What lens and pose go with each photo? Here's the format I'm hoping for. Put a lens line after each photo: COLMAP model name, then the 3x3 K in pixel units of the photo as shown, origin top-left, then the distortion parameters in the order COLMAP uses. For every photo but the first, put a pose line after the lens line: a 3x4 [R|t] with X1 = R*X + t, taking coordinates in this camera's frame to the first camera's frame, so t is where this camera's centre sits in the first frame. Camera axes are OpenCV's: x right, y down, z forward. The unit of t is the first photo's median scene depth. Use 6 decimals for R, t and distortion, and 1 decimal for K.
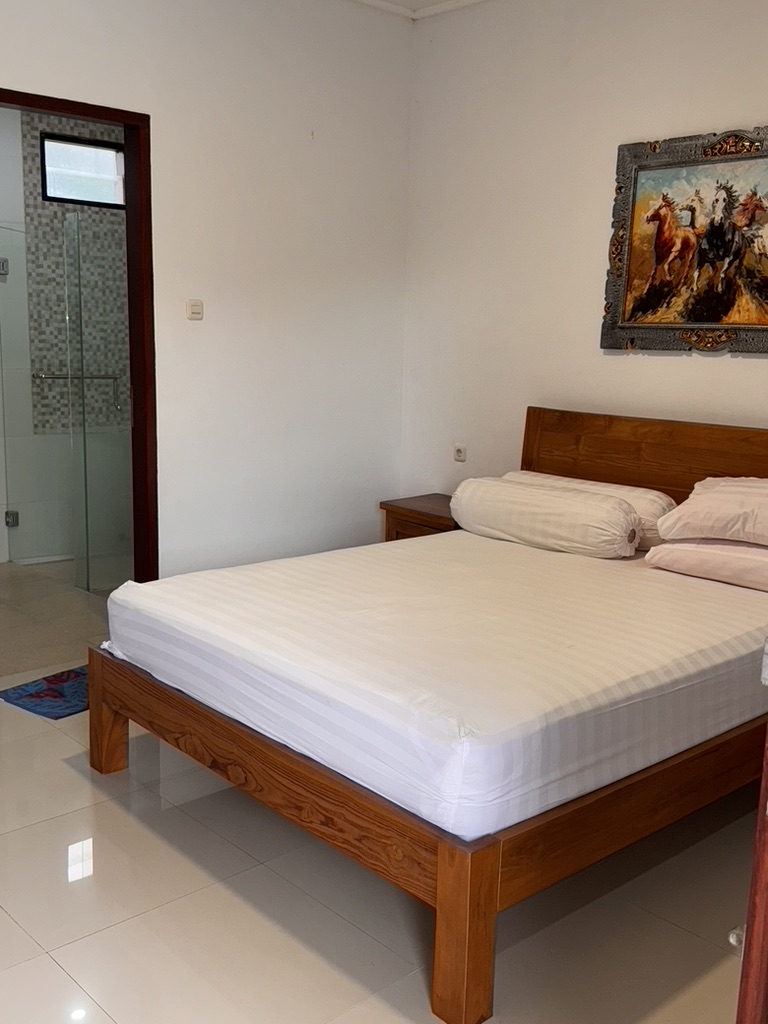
lens RADIAL K [[1045.8, 0, 383.2], [0, 1045.8, 514.7], [0, 0, 1]] dist [0.003823, 0.000000]
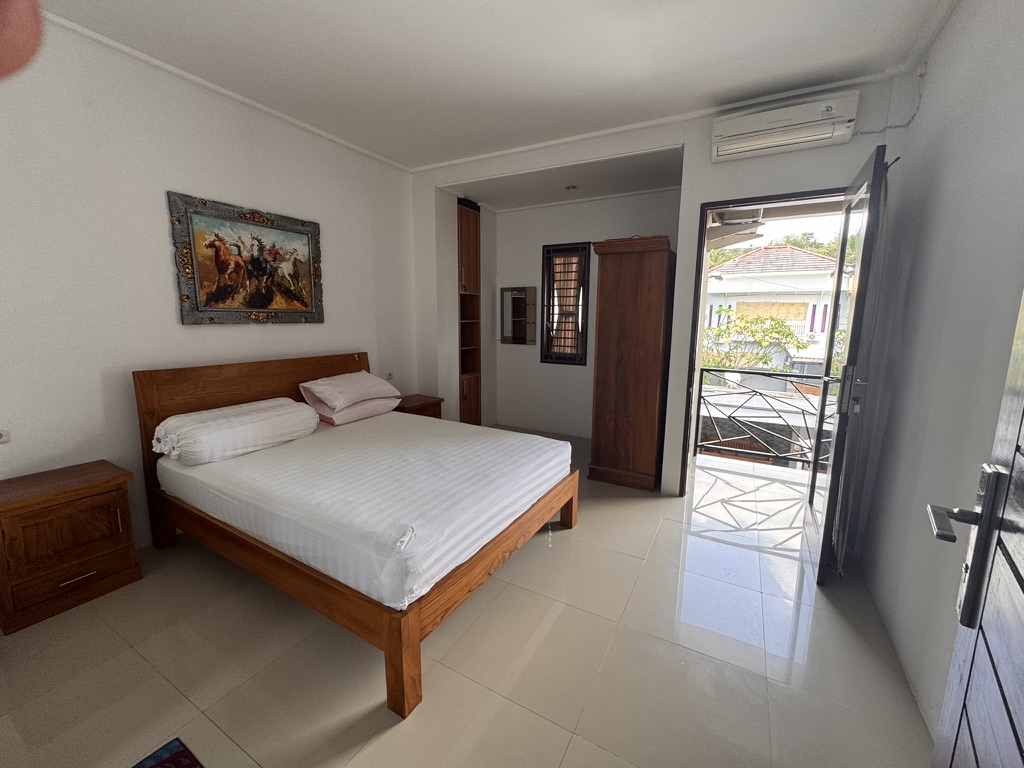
lens RADIAL K [[412.8, 0, 512.8], [0, 412.8, 380.0], [0, 0, 1]] dist [-0.001926, -0.000136]
pose [[-0.290737, -0.177823, 0.940134, -0.559664], [0.141512, 0.963780, 0.226058, -0.161948], [-0.946280, 0.198764, -0.255042, 0.775951]]
